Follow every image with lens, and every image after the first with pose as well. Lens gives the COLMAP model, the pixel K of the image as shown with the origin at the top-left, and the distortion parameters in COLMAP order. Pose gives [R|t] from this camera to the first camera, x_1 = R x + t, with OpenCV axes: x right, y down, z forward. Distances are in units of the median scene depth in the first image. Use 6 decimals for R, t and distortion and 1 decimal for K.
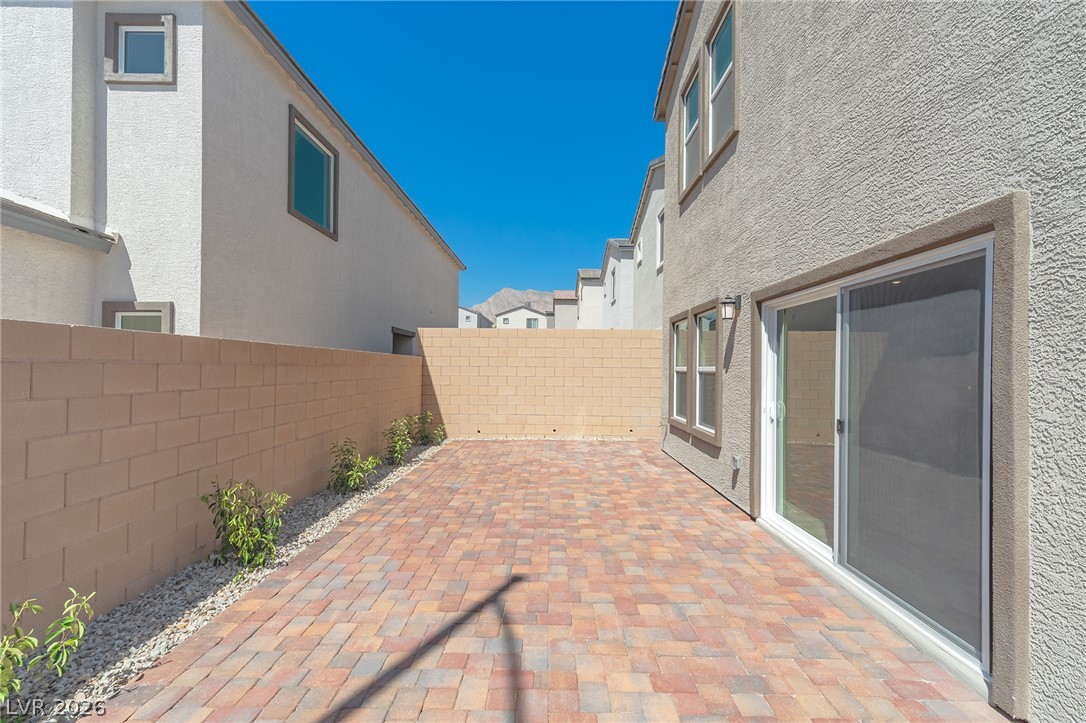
lens RADIAL K [[502.7, 0, 543.0], [0, 502.7, 361.5], [0, 0, 1]] dist [0.067338, 0.000142]
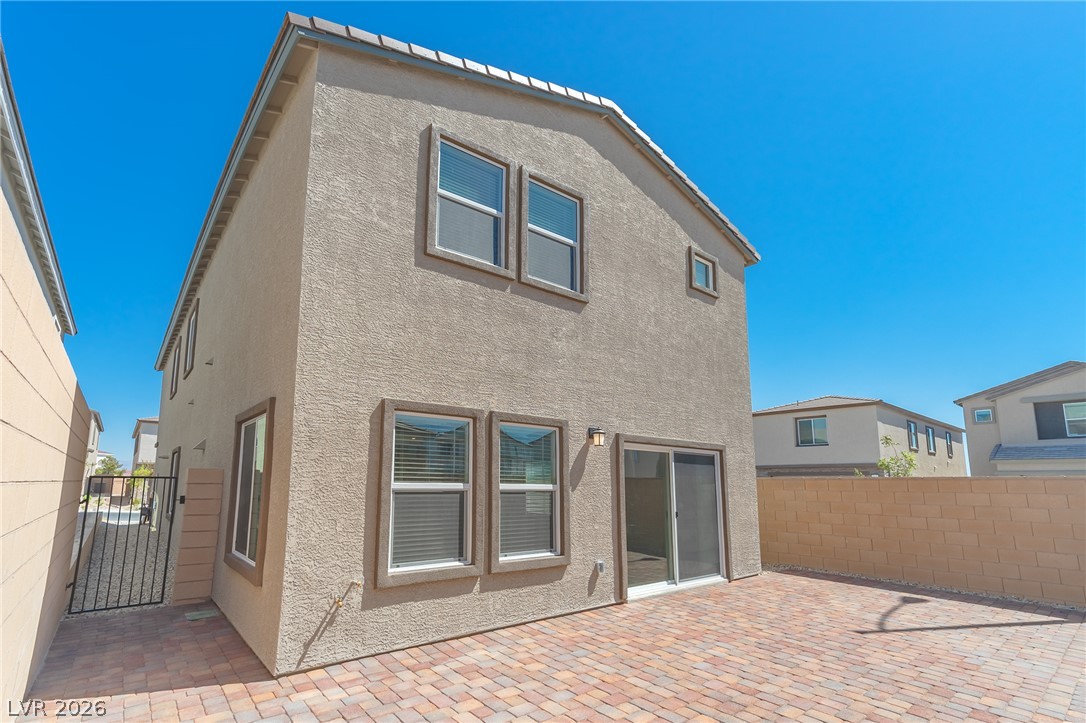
lens RADIAL K [[459.9, 0, 514.5], [0, 459.9, 360.6], [0, 0, 1]] dist [0.001797, 0.000428]
pose [[-0.616805, 0.182543, 0.765657, -0.495227], [-0.029906, 0.966599, -0.254543, 0.008567], [-0.786548, -0.179901, -0.590744, 2.215706]]
